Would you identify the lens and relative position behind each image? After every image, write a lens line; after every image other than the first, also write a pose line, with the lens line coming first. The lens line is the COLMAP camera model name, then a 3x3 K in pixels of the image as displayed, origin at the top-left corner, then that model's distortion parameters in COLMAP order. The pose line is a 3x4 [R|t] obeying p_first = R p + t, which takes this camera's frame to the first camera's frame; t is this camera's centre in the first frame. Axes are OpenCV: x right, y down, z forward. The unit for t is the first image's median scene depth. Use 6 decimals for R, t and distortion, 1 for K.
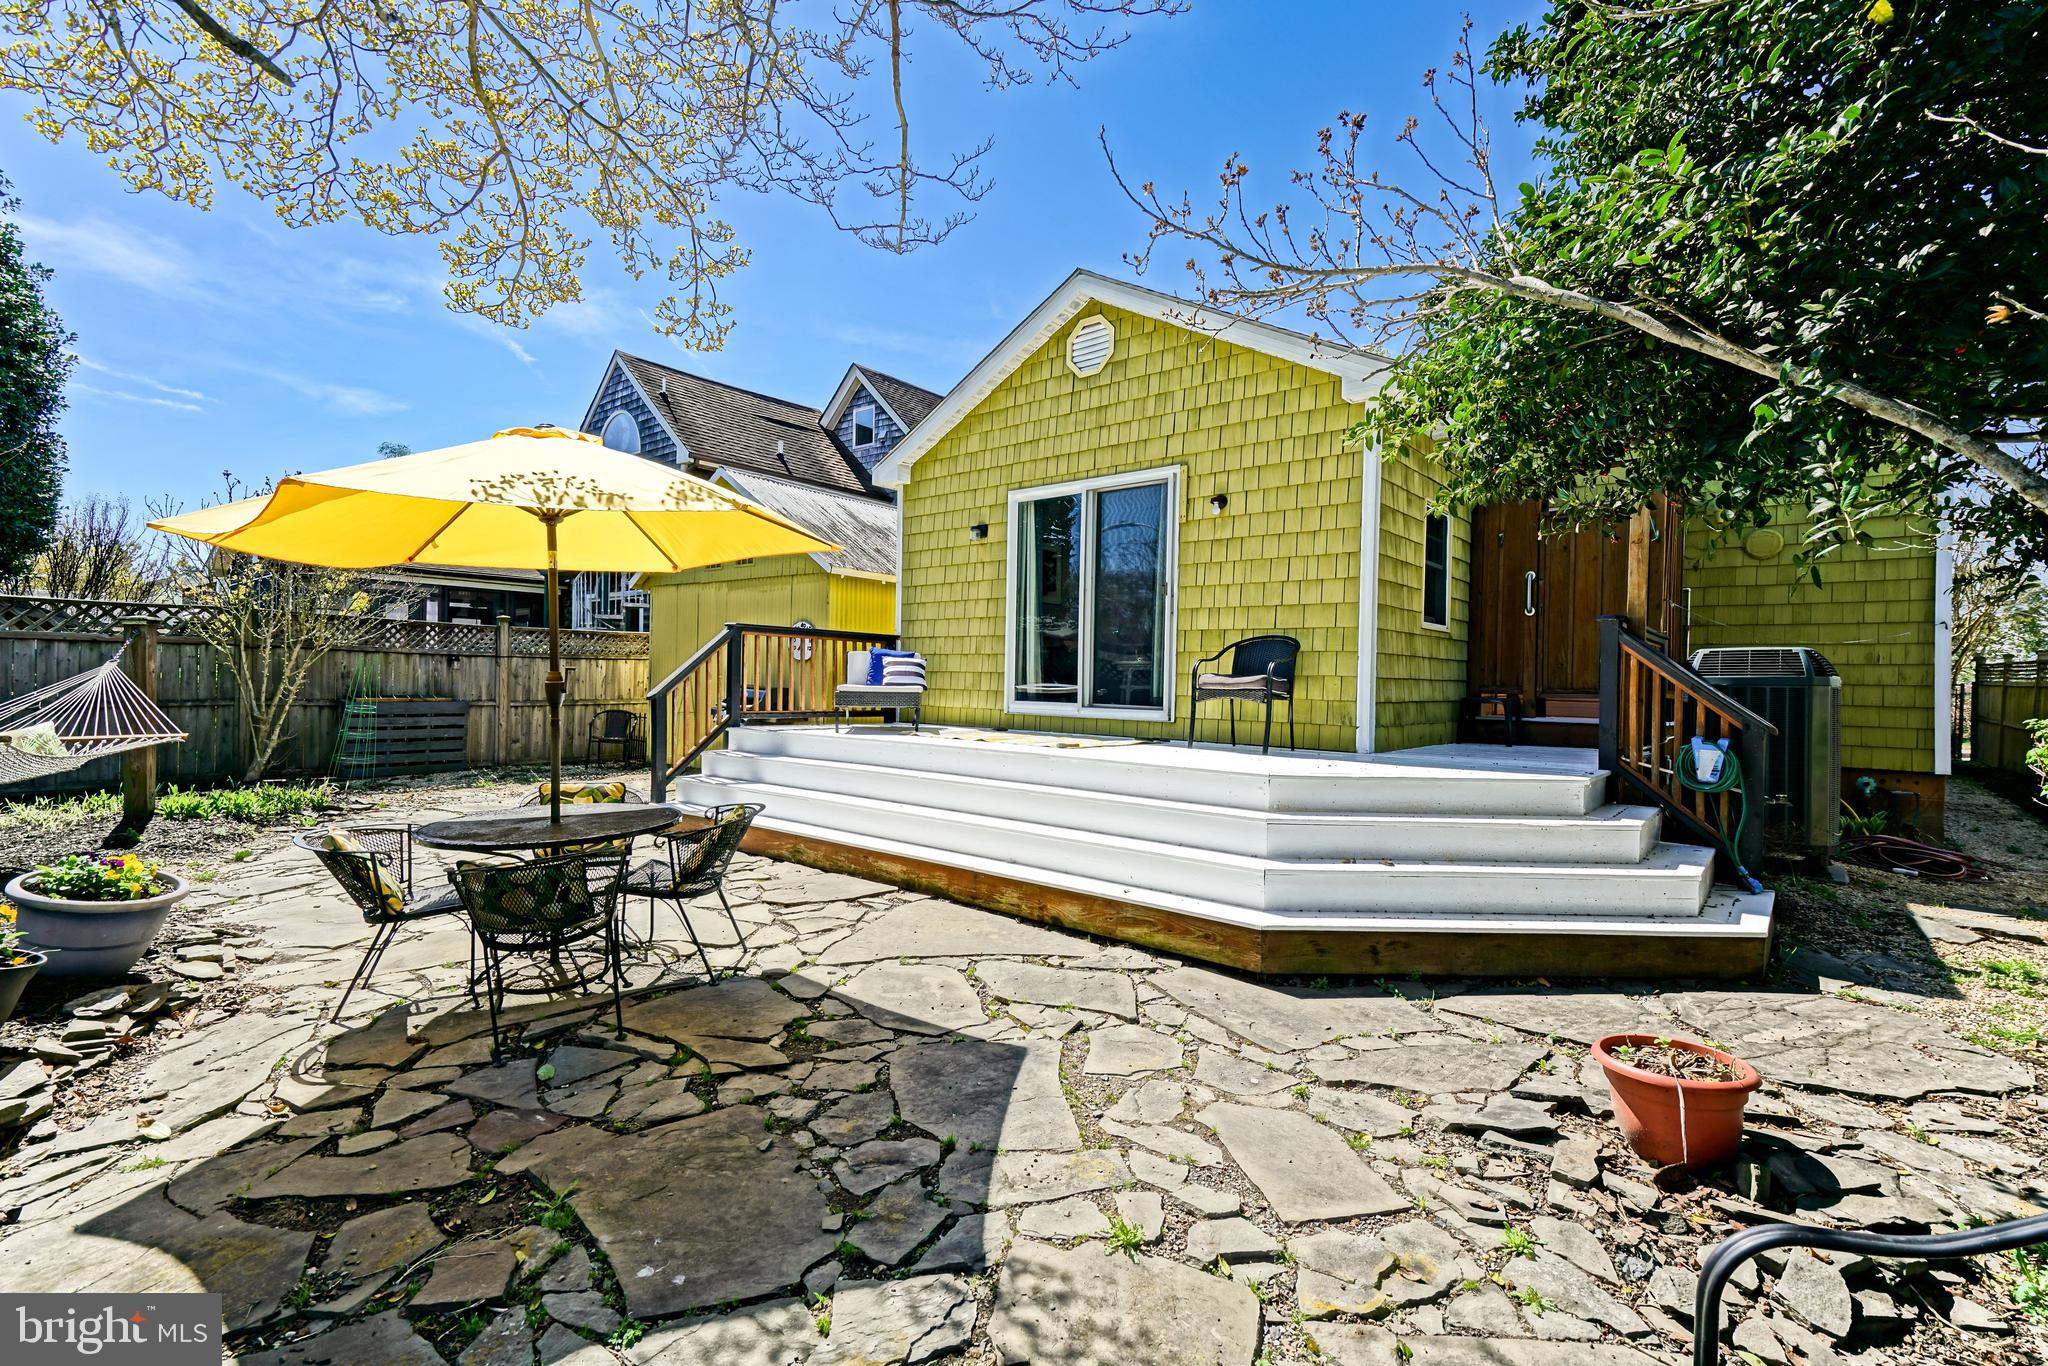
lens RADIAL K [[902.5, 0, 1004.7], [0, 902.5, 679.9], [0, 0, 1]] dist [0.046369, -0.005476]
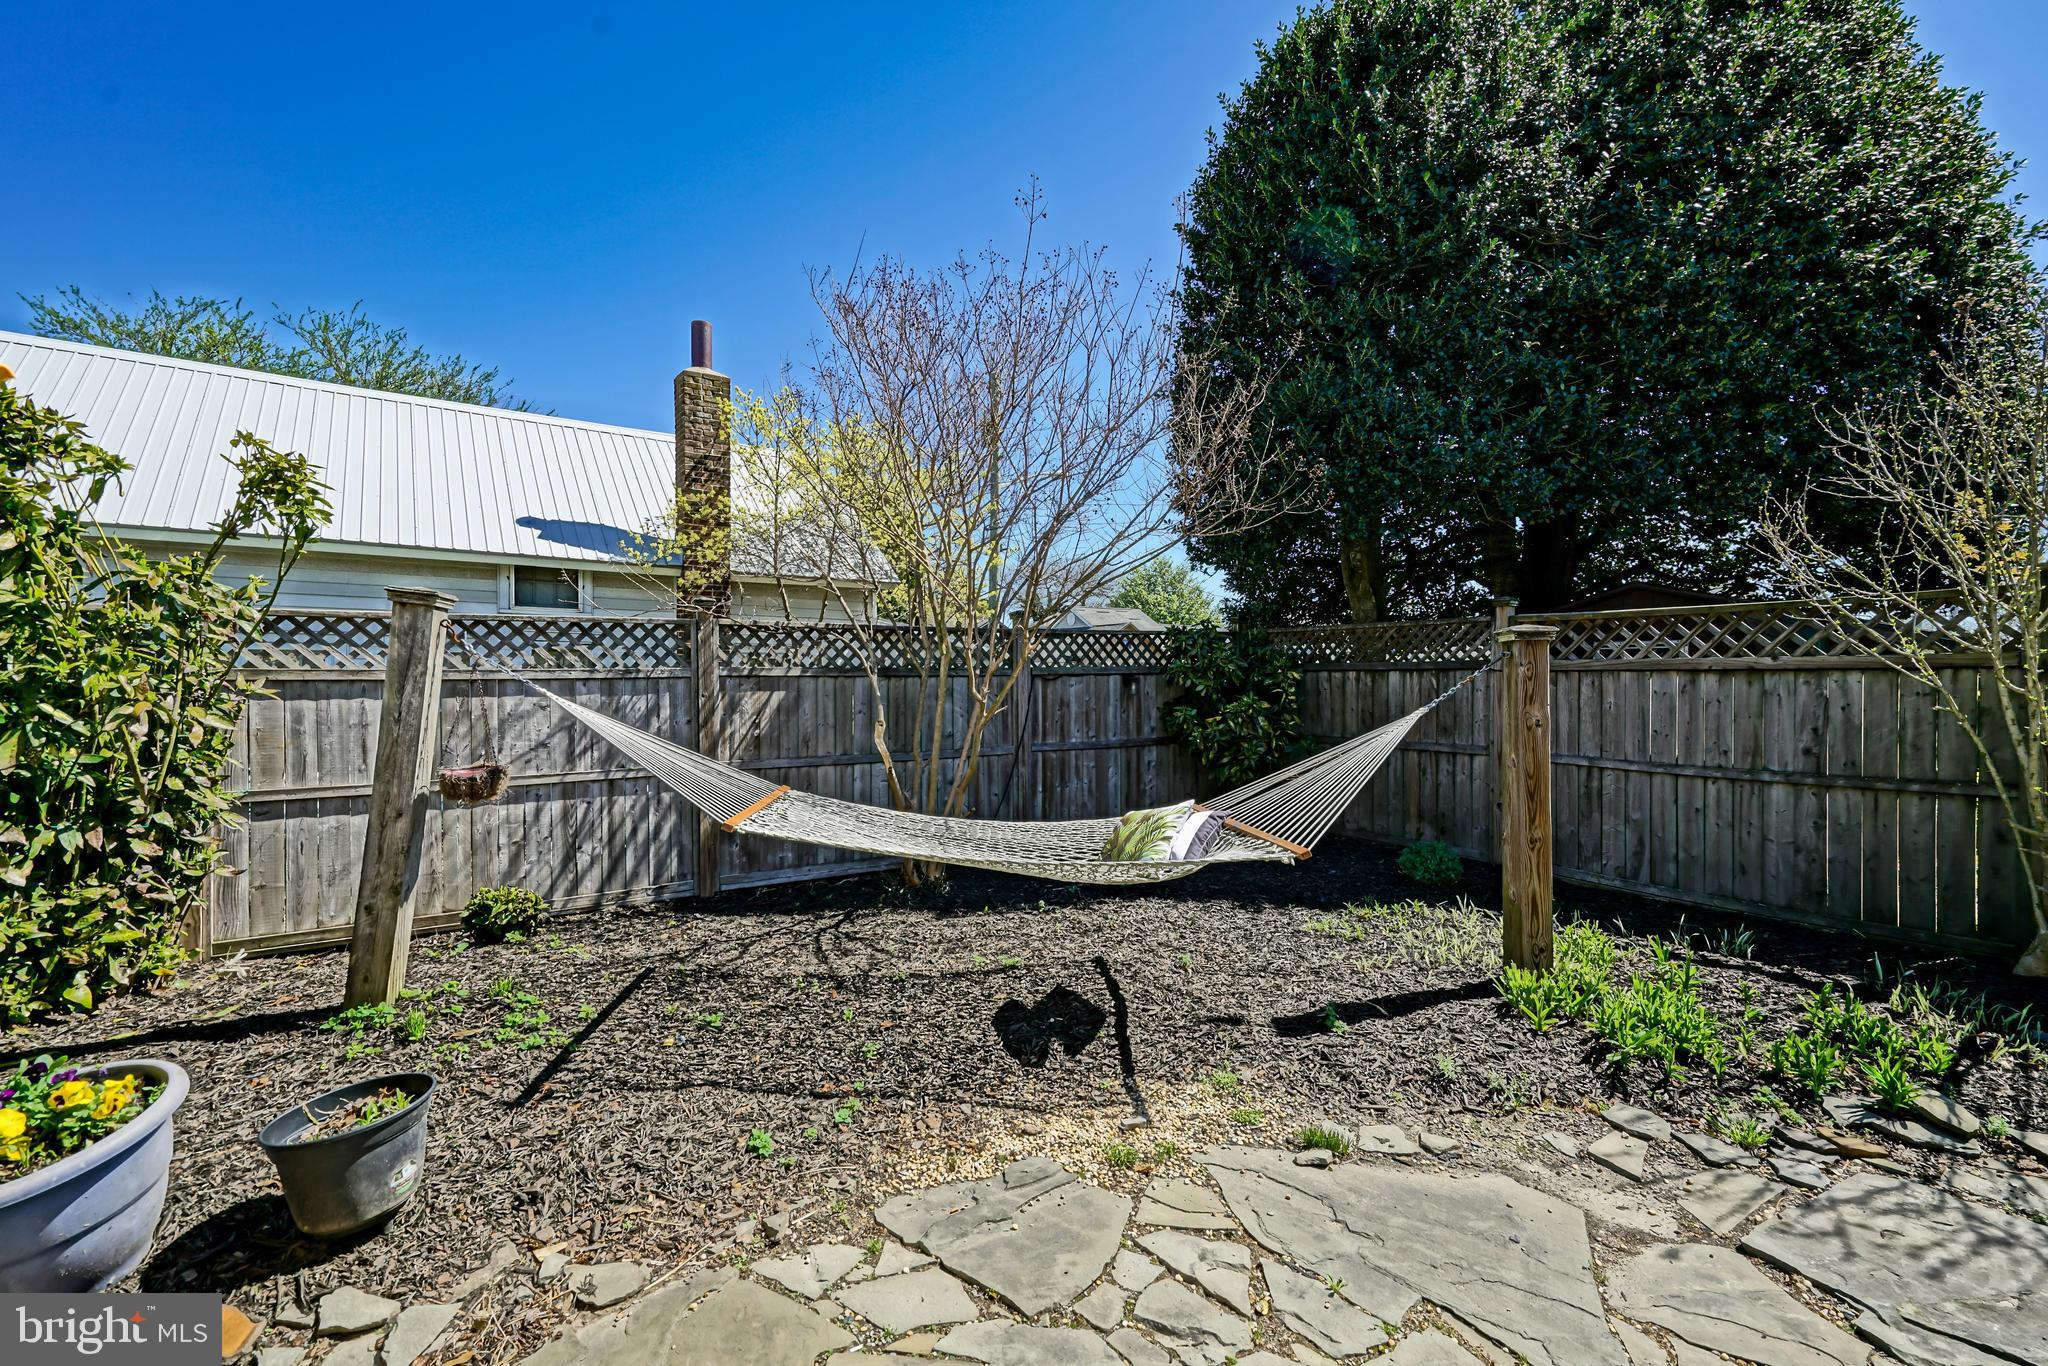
lens RADIAL K [[902.5, 0, 1011.0], [0, 902.5, 688.7], [0, 0, 1]] dist [0.046369, -0.005476]
pose [[-0.310353, -0.011838, -0.950548, -0.316633], [-0.009810, 0.999909, -0.009250, -0.023634], [0.950571, 0.006454, -0.310441, 0.902490]]
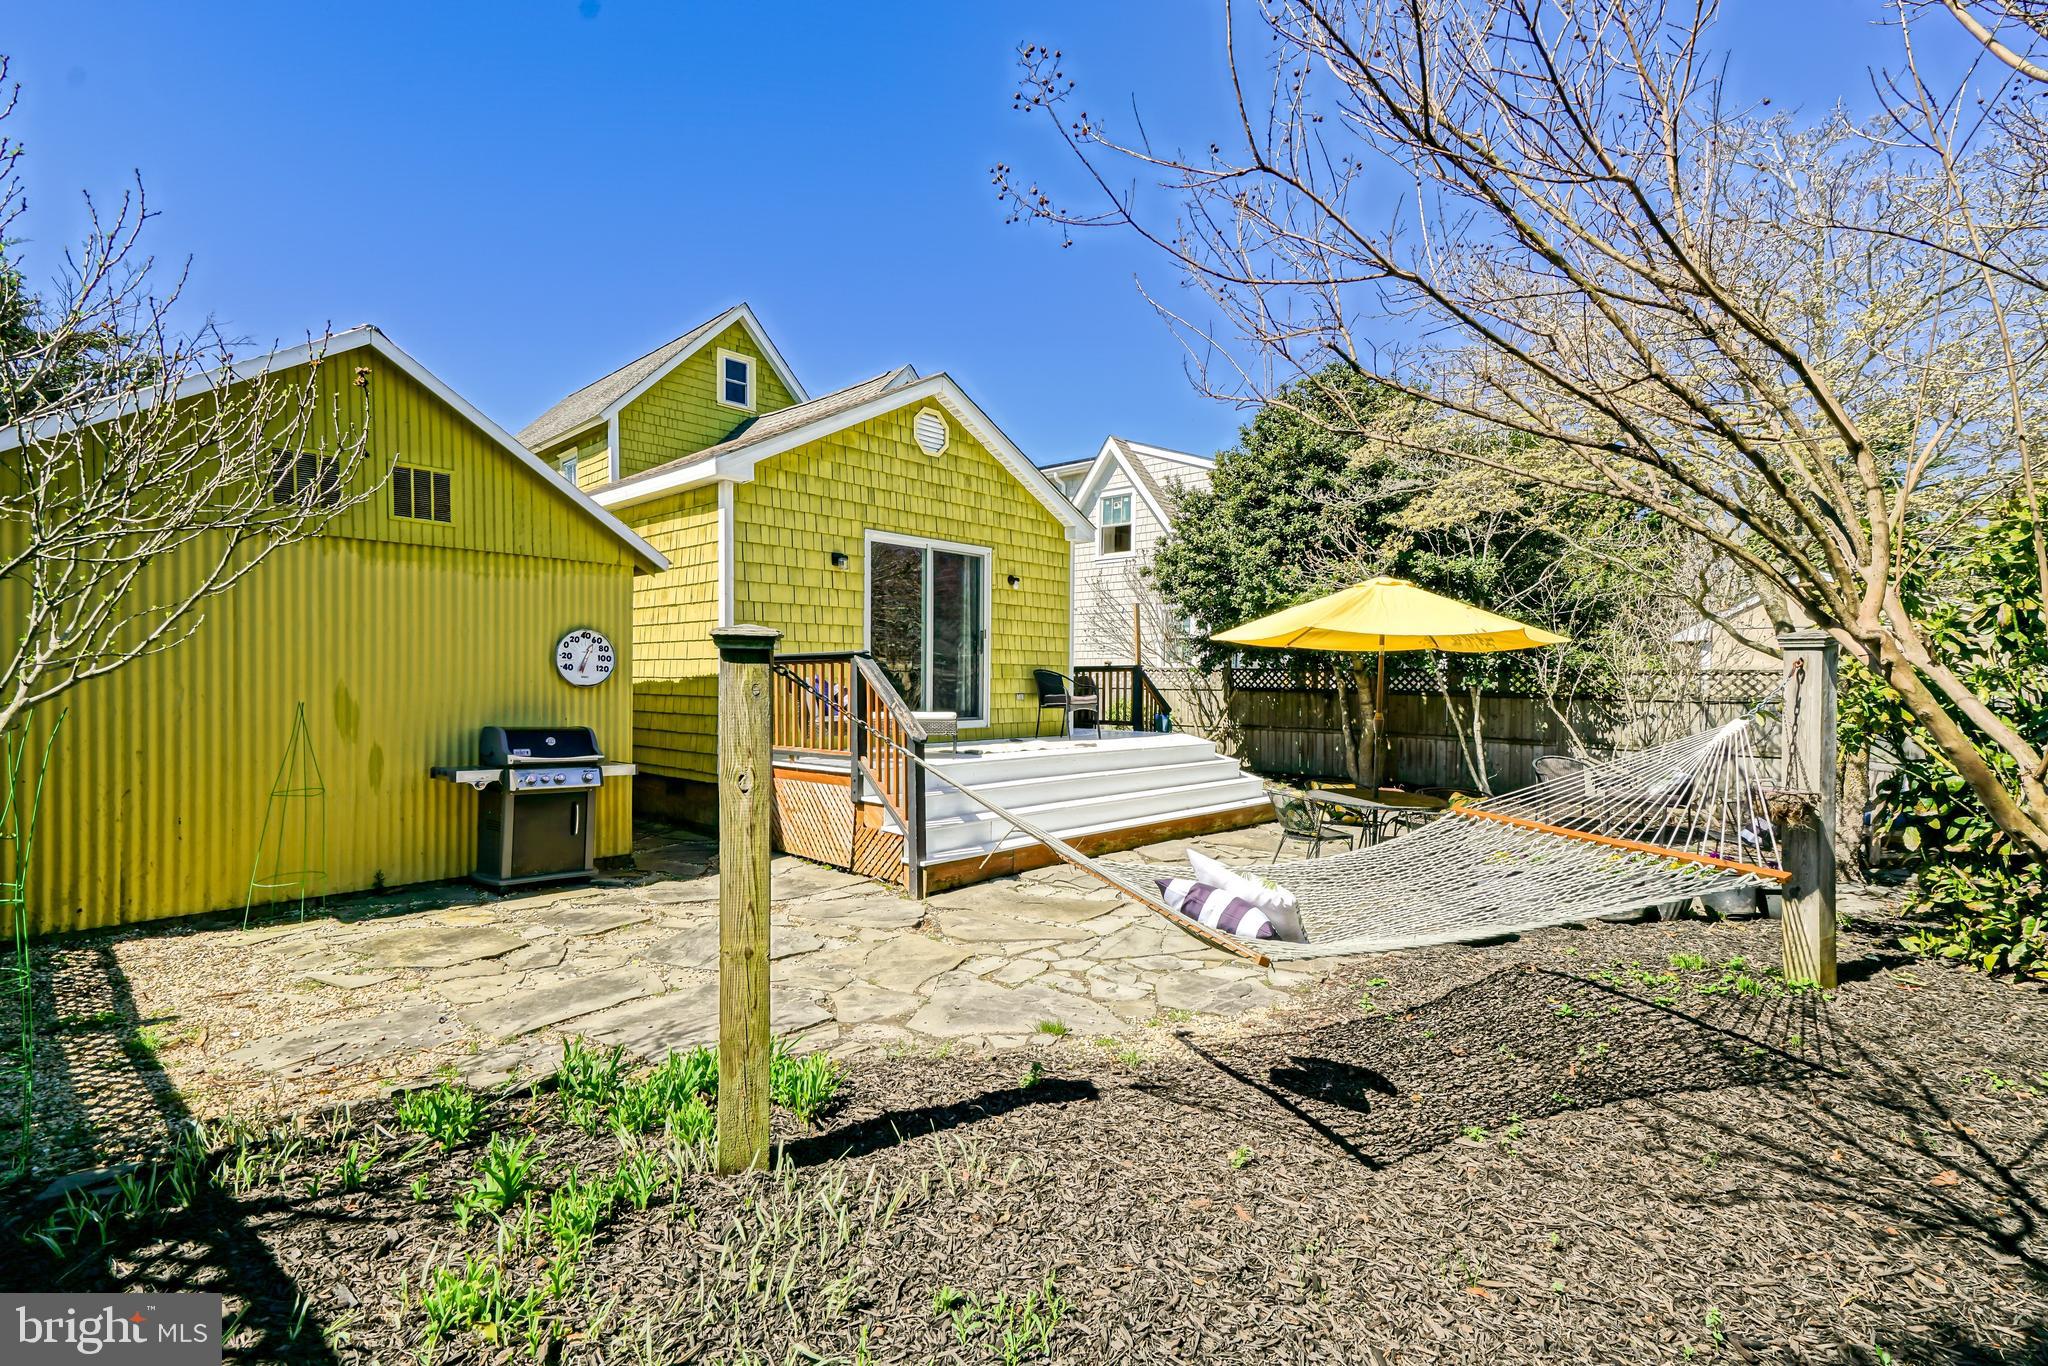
lens RADIAL K [[902.5, 0, 1038.0], [0, 902.5, 689.4], [0, 0, 1]] dist [0.046369, -0.005476]
pose [[0.044980, -0.029419, 0.998555, -1.287360], [-0.002918, 0.999558, 0.029580, -0.058674], [-0.998984, -0.004244, 0.044874, 0.893158]]
